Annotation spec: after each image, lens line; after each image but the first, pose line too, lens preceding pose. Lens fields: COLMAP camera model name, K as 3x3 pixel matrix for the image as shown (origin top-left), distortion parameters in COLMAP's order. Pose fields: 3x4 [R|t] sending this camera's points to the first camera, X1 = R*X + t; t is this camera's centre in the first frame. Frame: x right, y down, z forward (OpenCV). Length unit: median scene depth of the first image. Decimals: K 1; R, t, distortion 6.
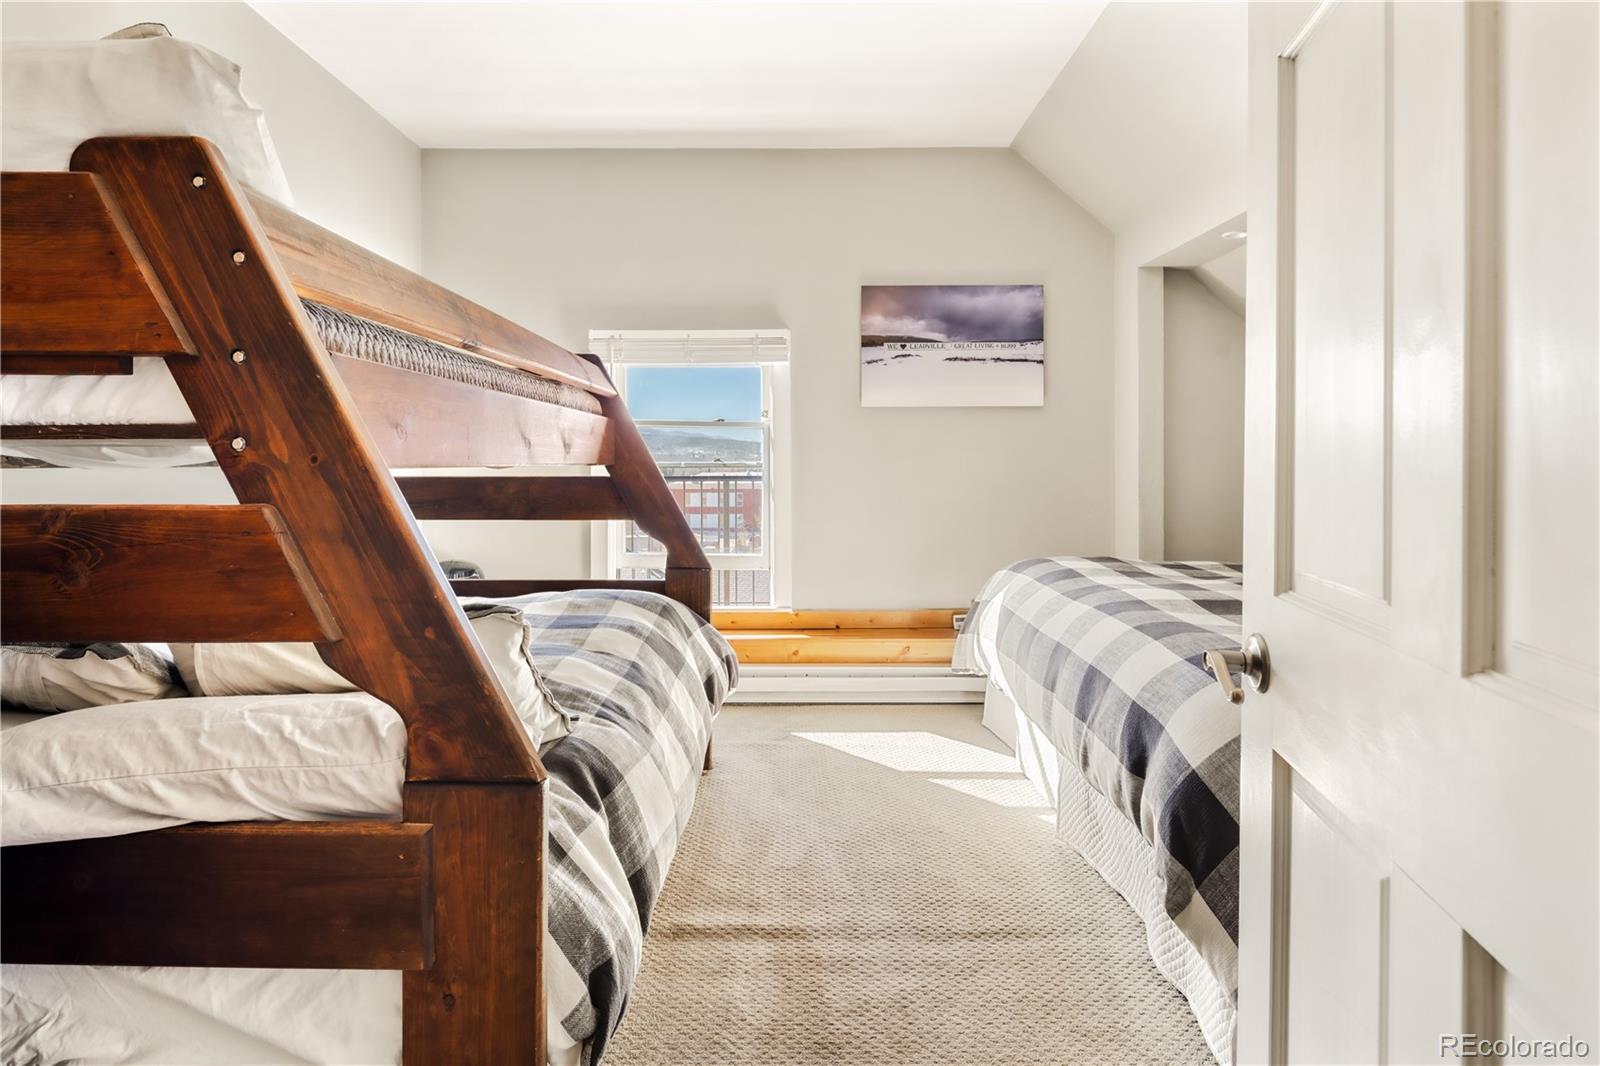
lens RADIAL K [[778.3, 0, 786.8], [0, 778.3, 471.2], [0, 0, 1]] dist [0.004062, -0.002355]
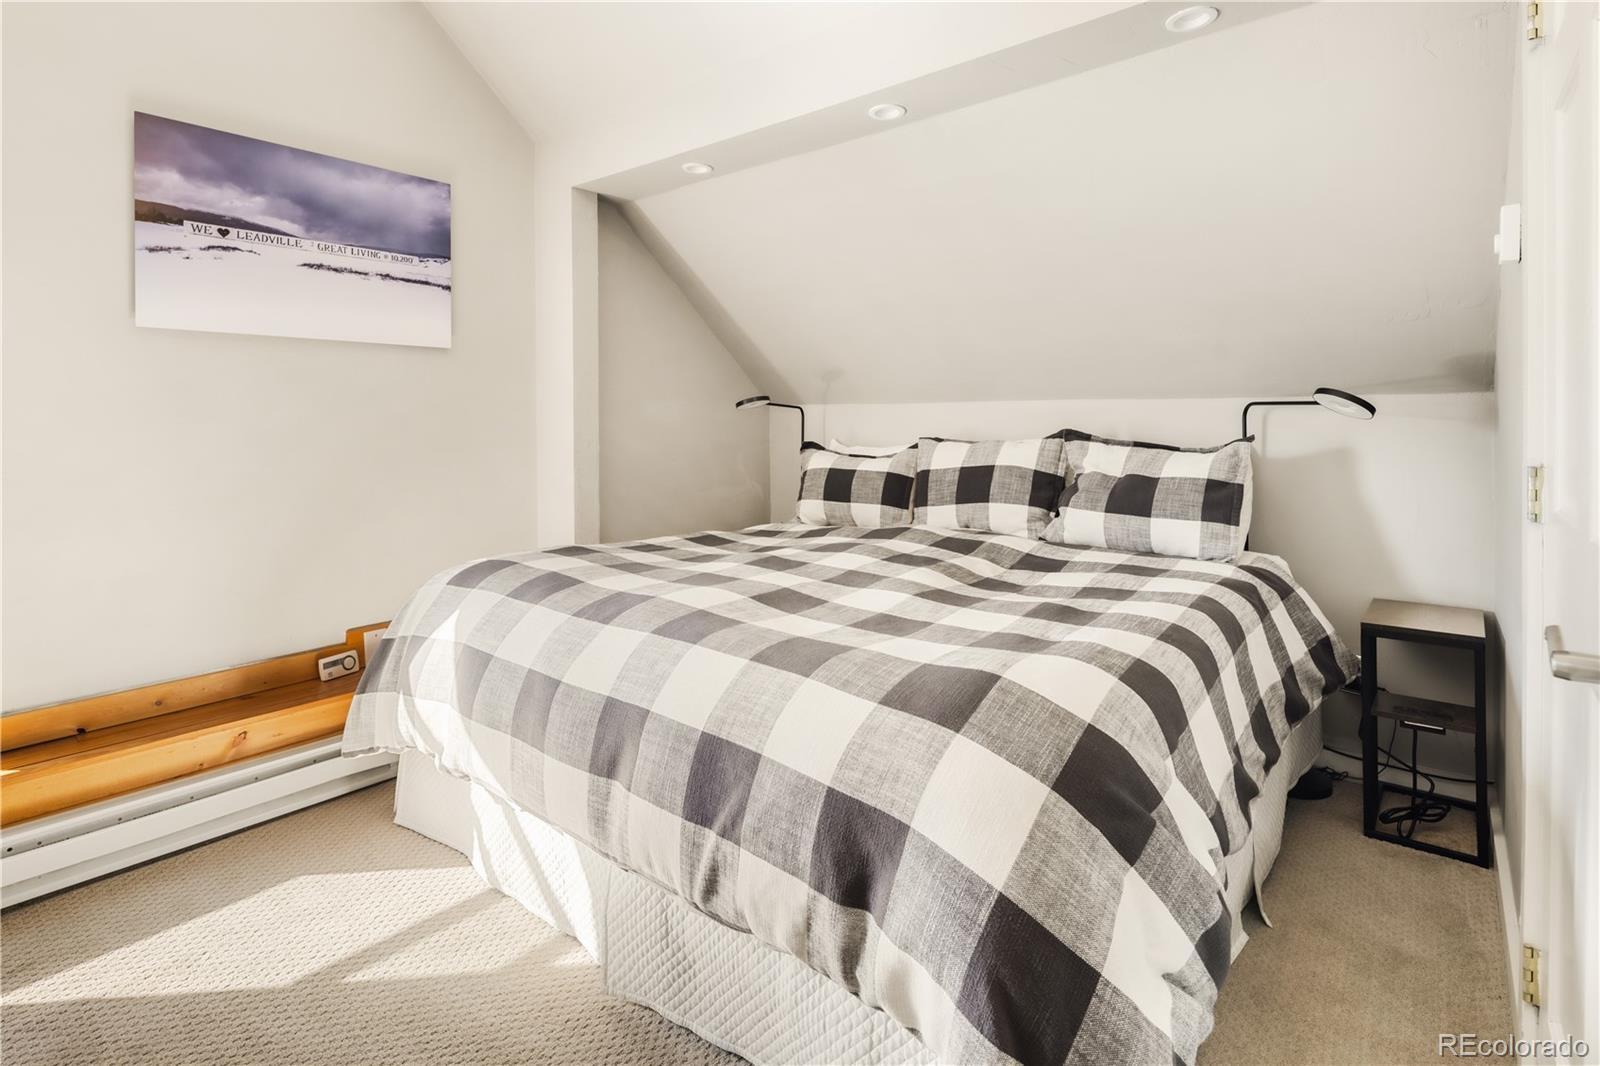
lens RADIAL K [[778.3, 0, 782.2], [0, 778.3, 423.6], [0, 0, 1]] dist [0.004062, -0.002355]
pose [[0.640119, -0.003982, 0.768265, -0.038144], [0.012794, 0.999903, -0.005477, -0.003572], [-0.768169, 0.013335, 0.640108, 0.286046]]
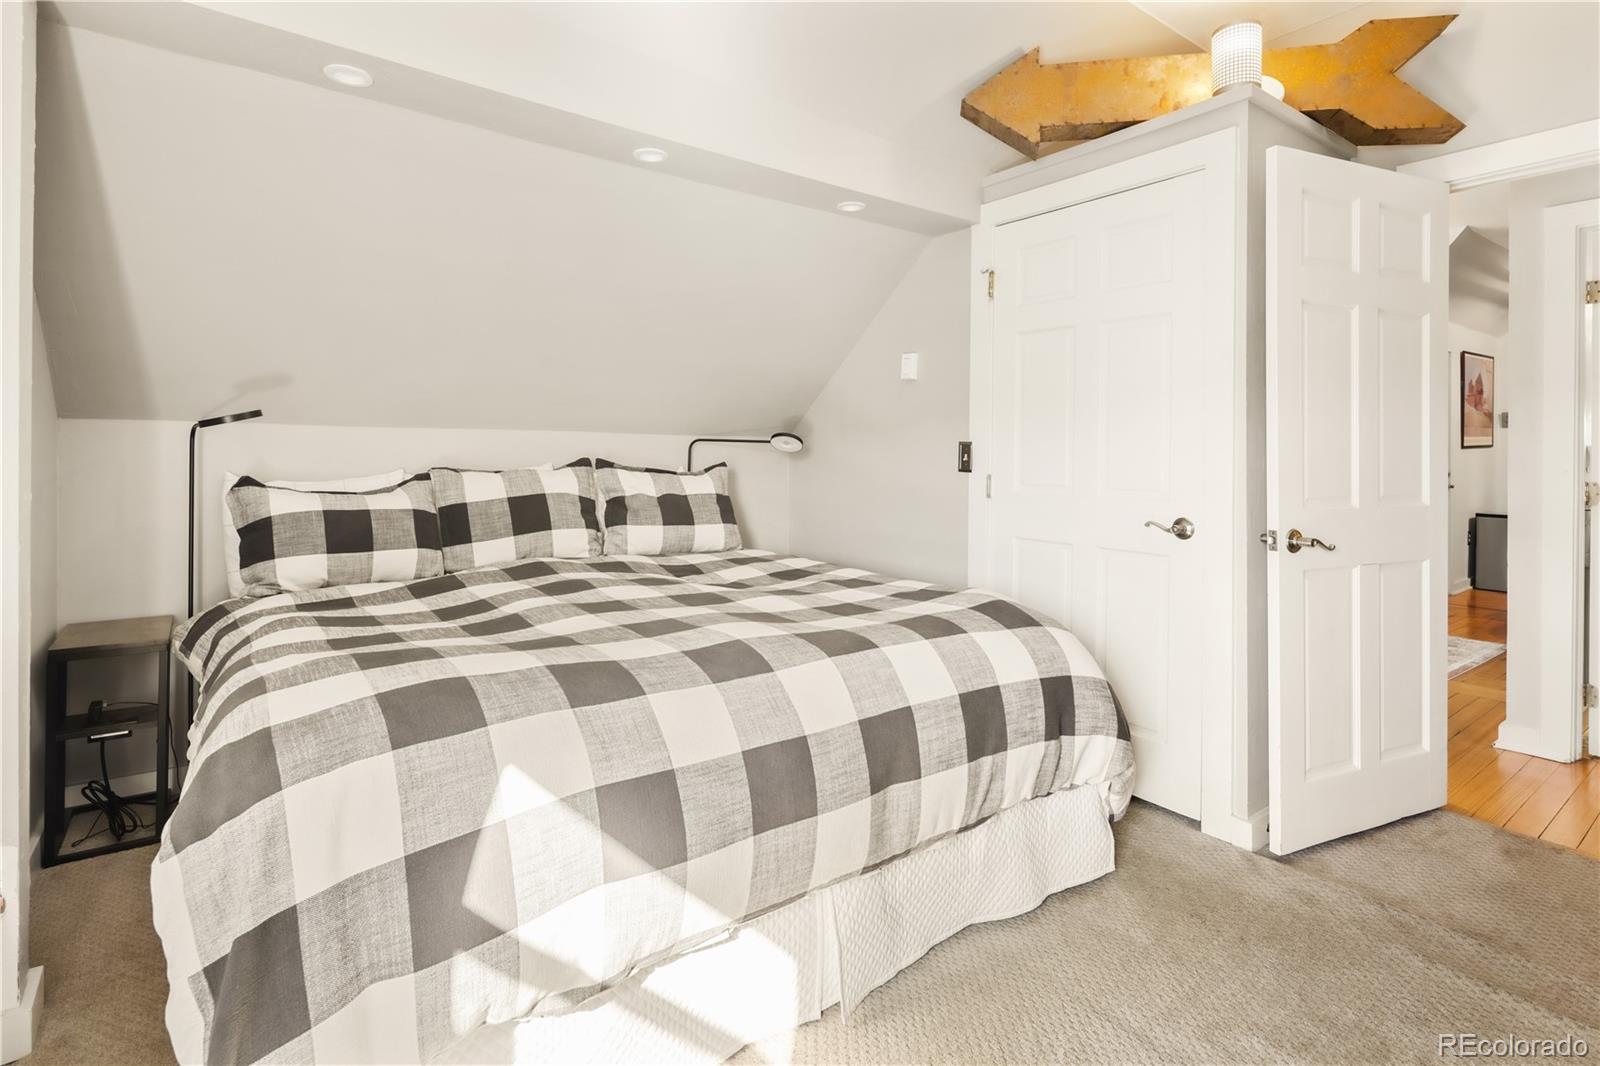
lens RADIAL K [[778.3, 0, 799.6], [0, 778.3, 452.2], [0, 0, 1]] dist [0.004062, -0.002355]
pose [[-0.597516, -0.005053, 0.801841, -0.099703], [0.000304, 0.999979, 0.006528, -0.010971], [-0.801857, 0.004145, -0.597502, 0.893478]]
